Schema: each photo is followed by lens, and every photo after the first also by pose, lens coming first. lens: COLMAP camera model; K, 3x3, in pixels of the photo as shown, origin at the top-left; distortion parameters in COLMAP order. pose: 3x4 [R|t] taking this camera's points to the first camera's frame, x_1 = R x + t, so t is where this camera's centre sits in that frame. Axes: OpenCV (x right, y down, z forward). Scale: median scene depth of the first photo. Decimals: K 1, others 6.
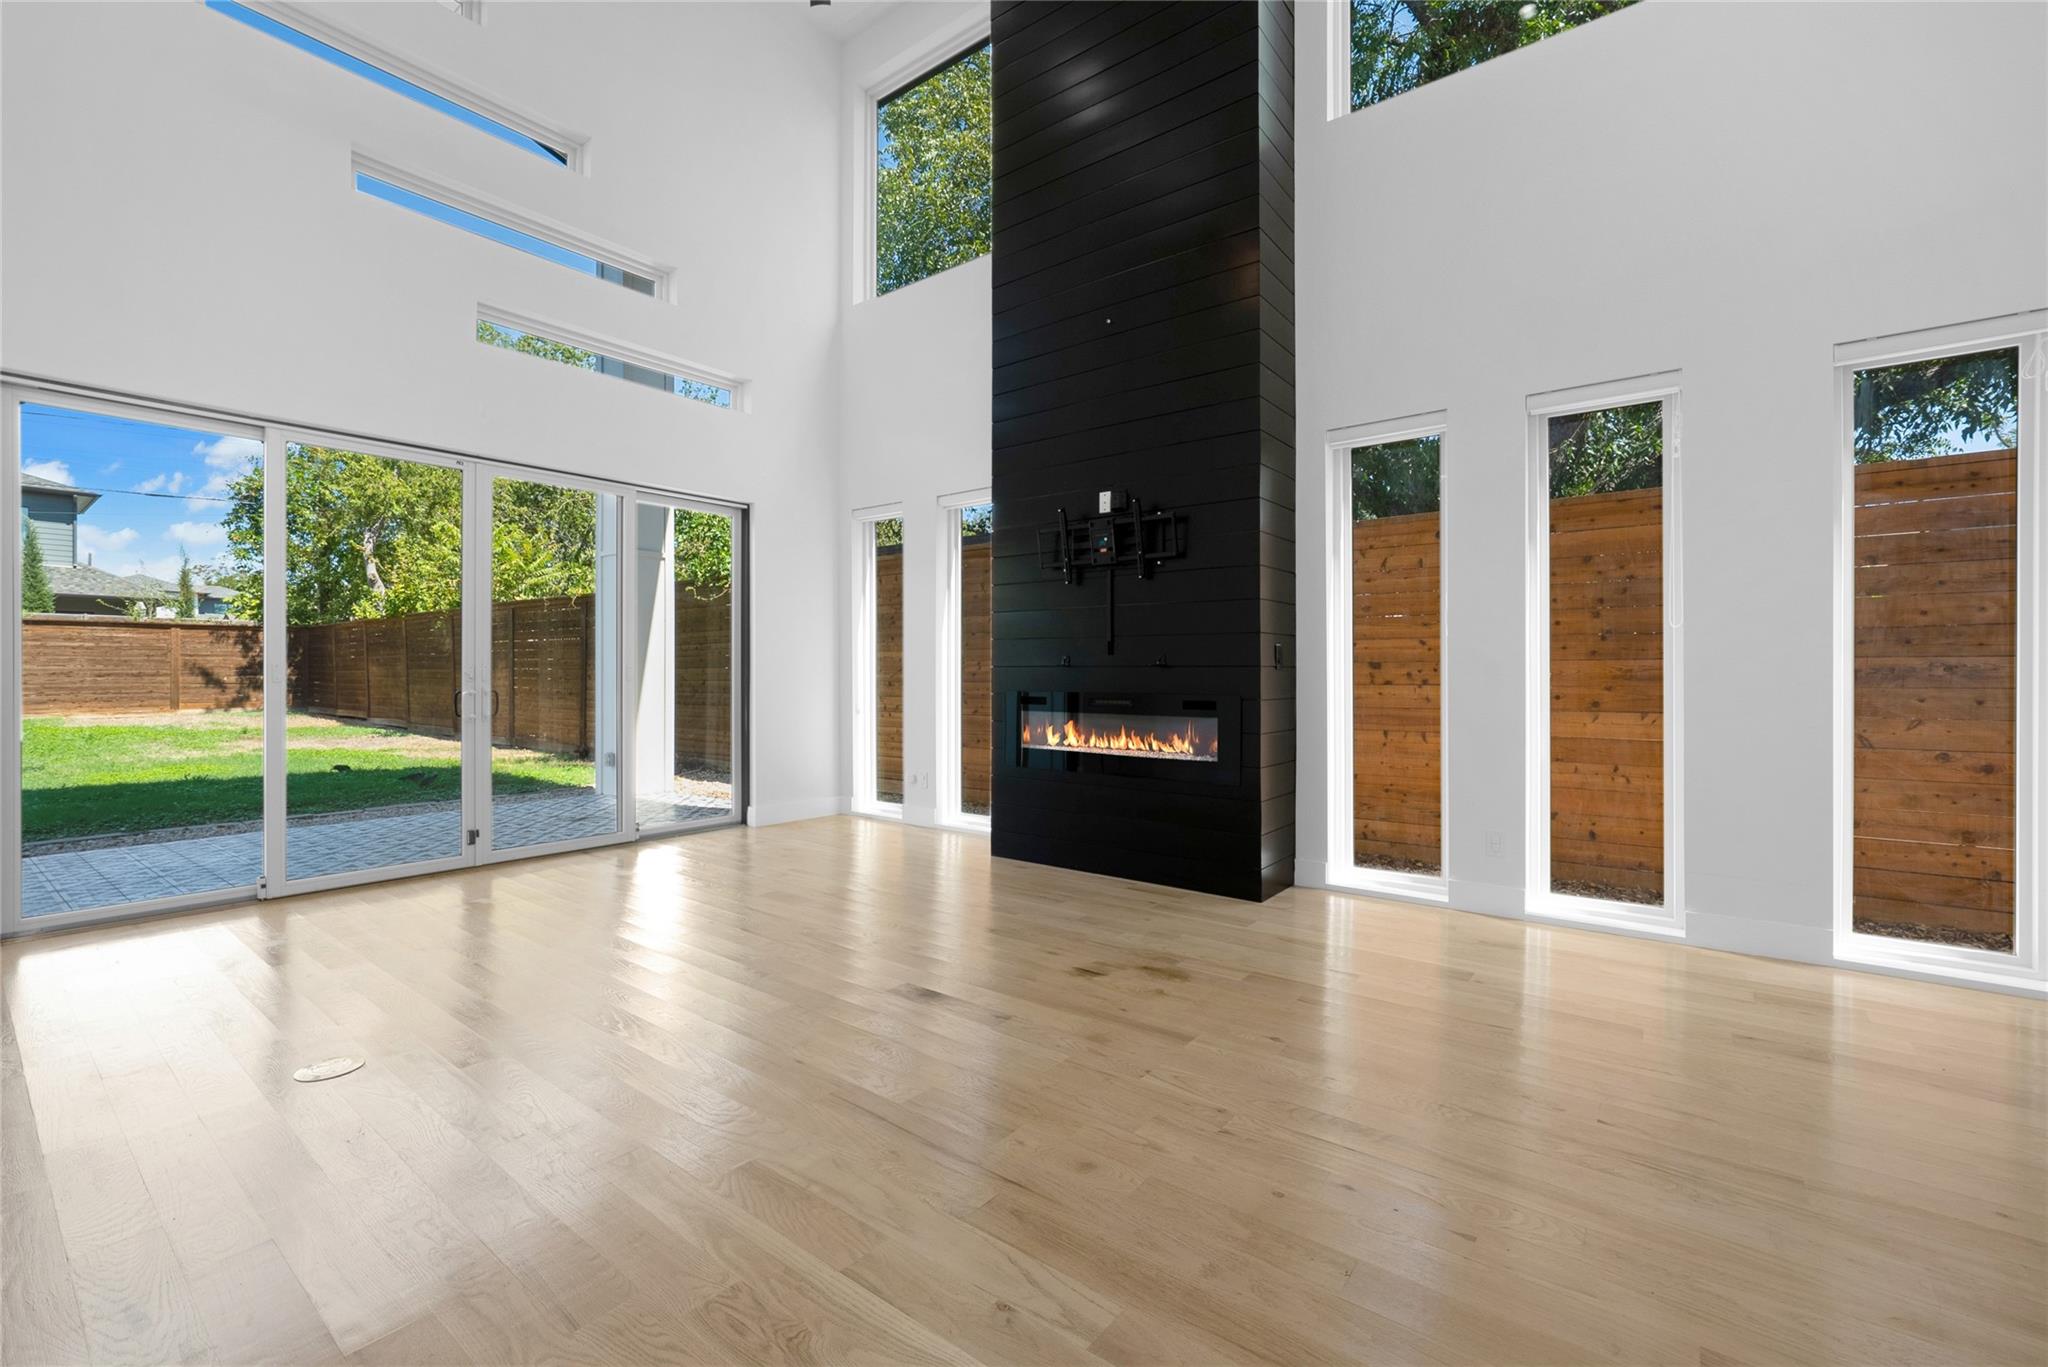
lens RADIAL K [[858.9, 0, 1059.3], [0, 858.9, 671.3], [0, 0, 1]] dist [-0.009247, 0.000530]
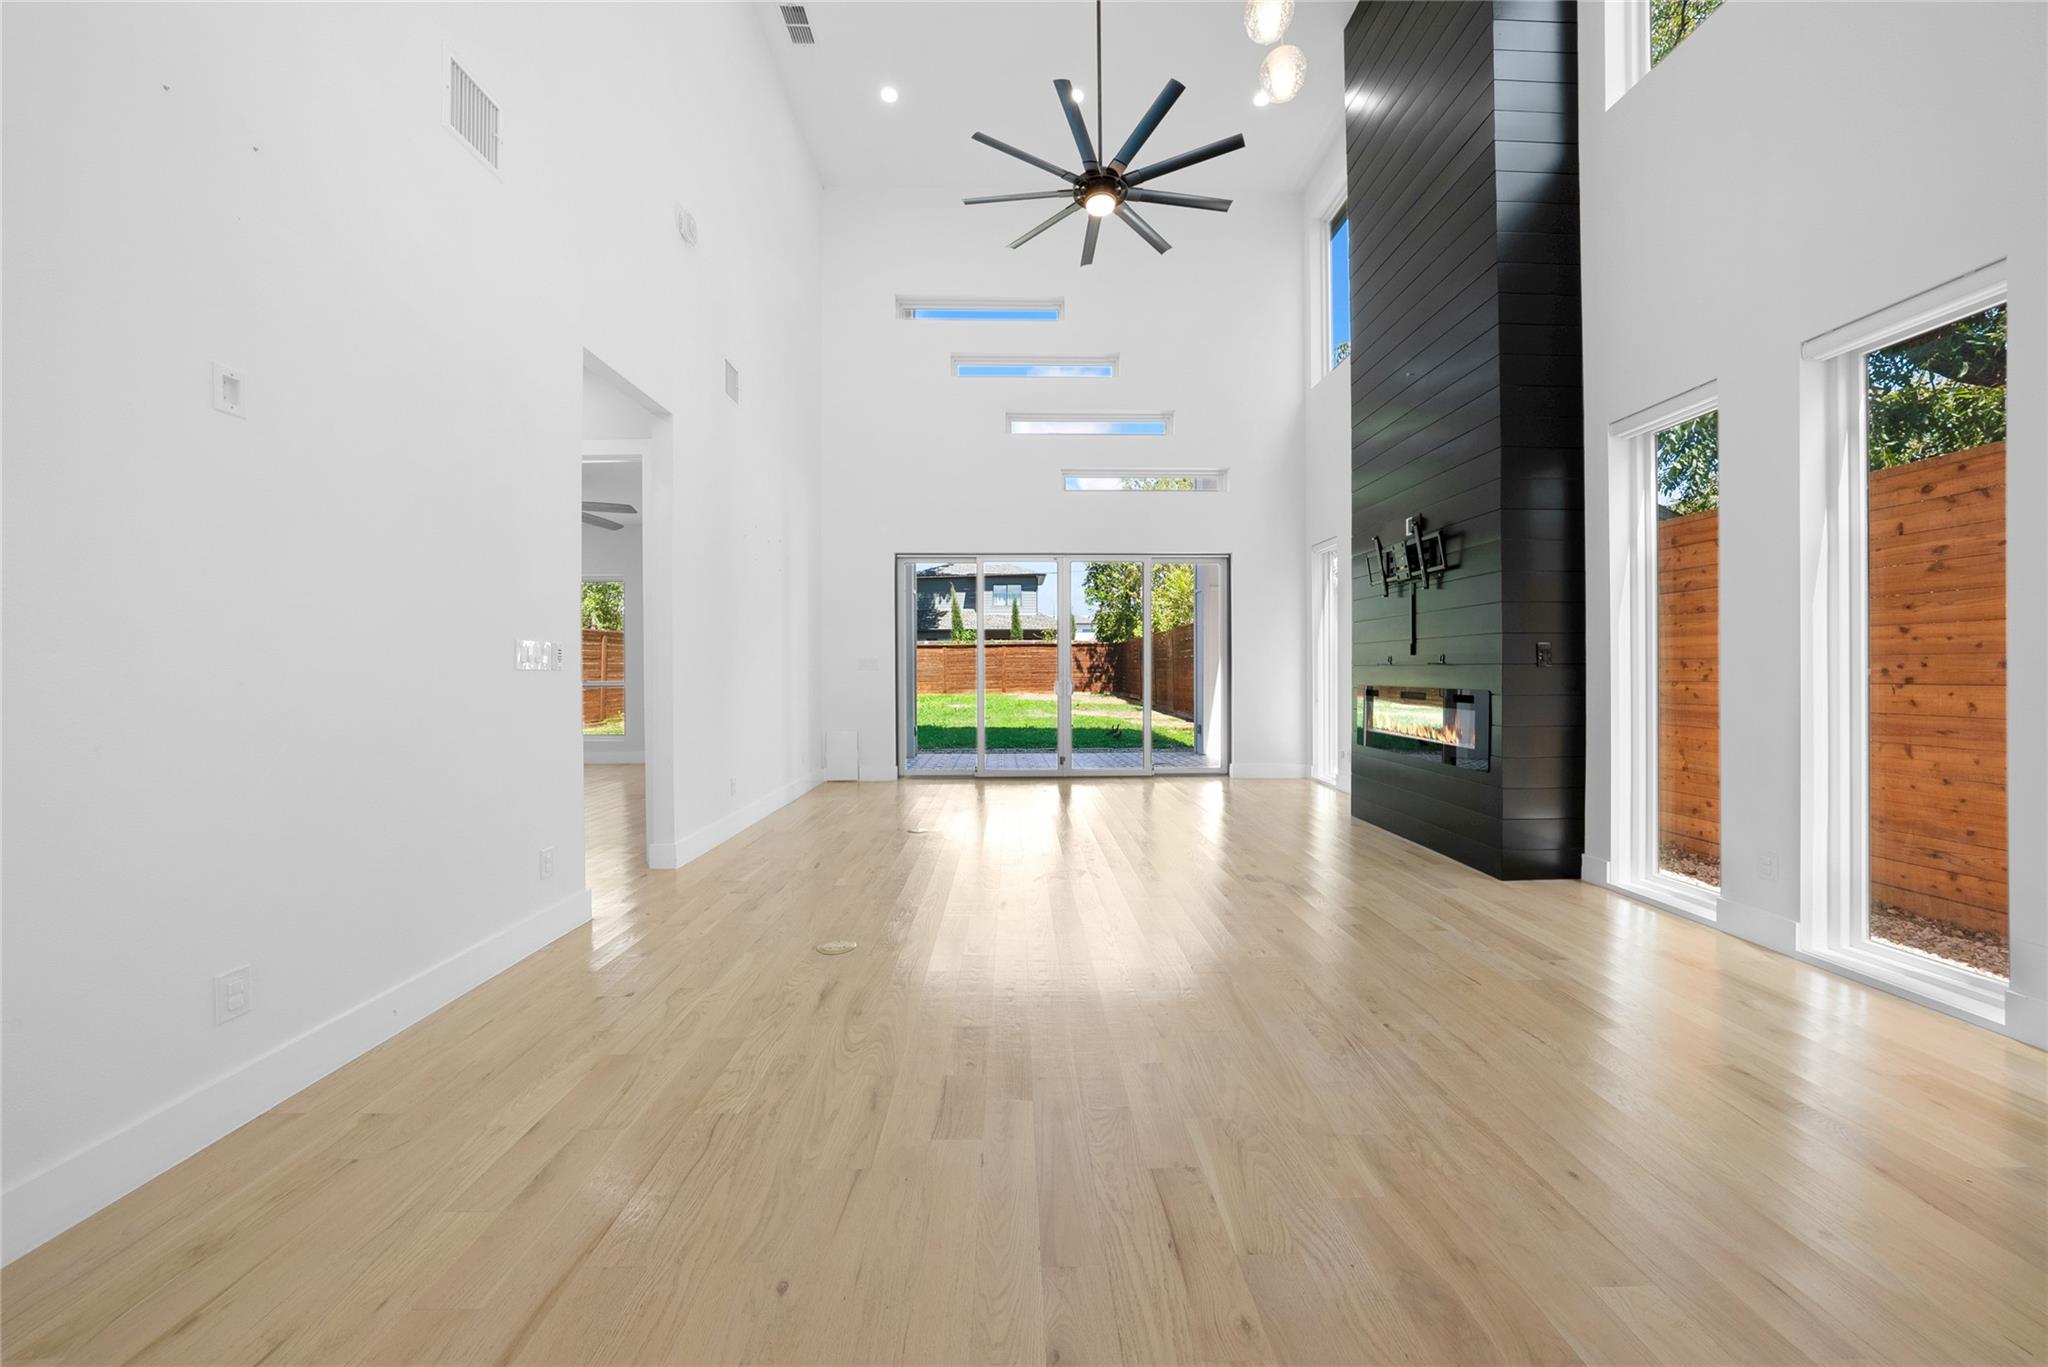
lens RADIAL K [[723.2, 0, 1012.4], [0, 723.2, 681.3], [0, 0, 1]] dist [-0.009833, 0.000555]
pose [[0.604846, 0.007929, -0.796303, 0.154529], [0.005988, 0.999877, 0.014505, -0.000175], [0.796320, -0.013542, 0.604724, -0.010674]]
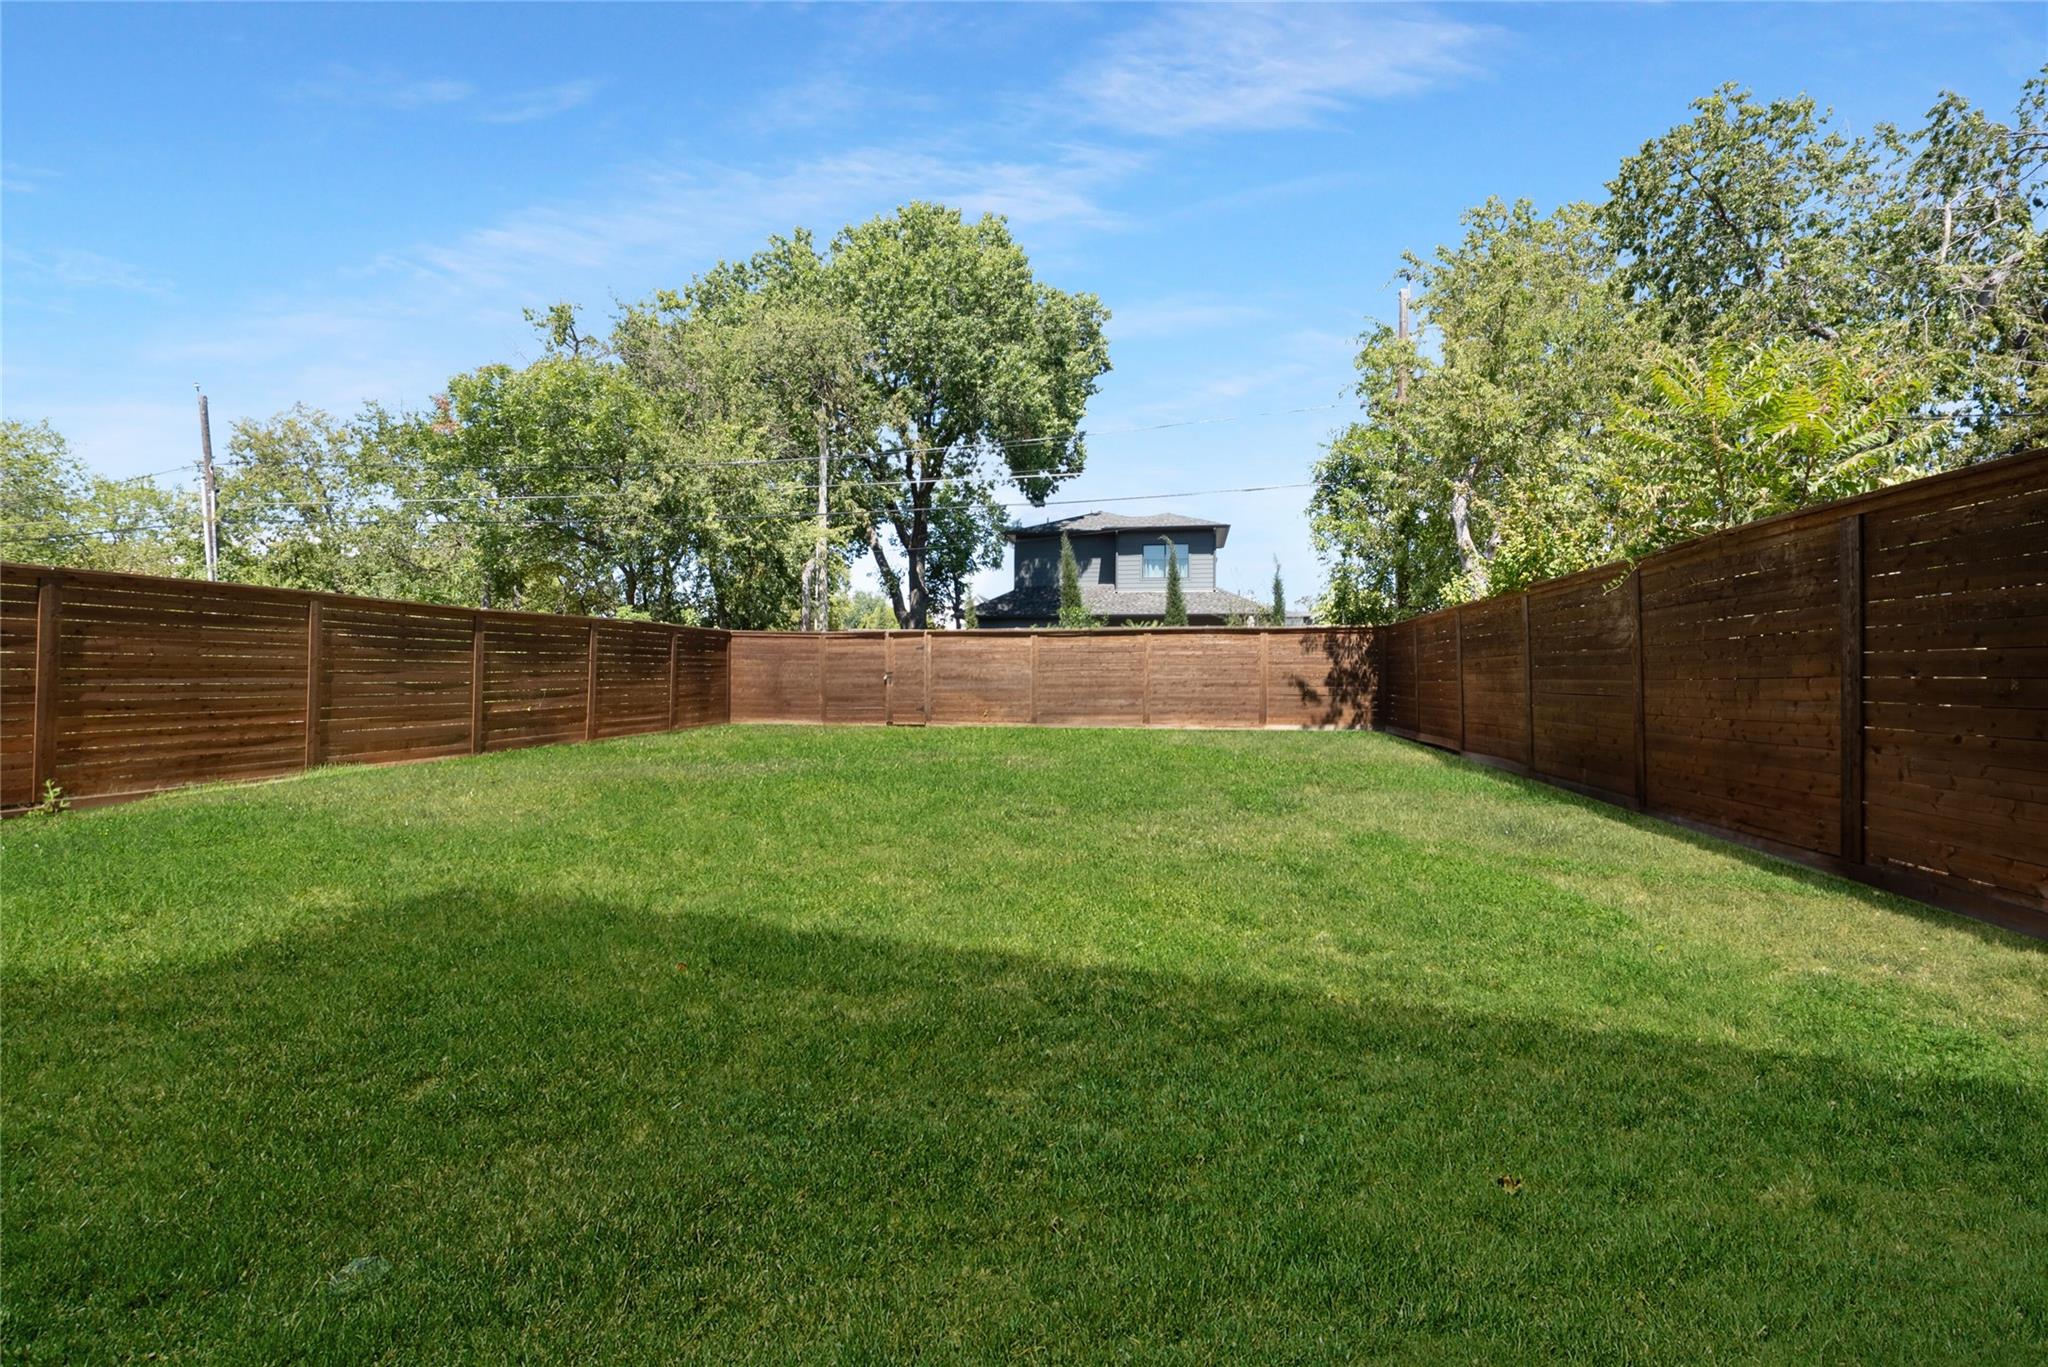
lens RADIAL K [[904.0, 0, 1018.9], [0, 904.0, 681.2], [0, 0, 1]] dist [-0.001135, -0.000043]
pose [[0.455072, 0.001611, -0.890453, -0.423752], [-0.002724, 0.999996, 0.000417, 0.000096], [0.890451, 0.002236, 0.455075, 0.461185]]
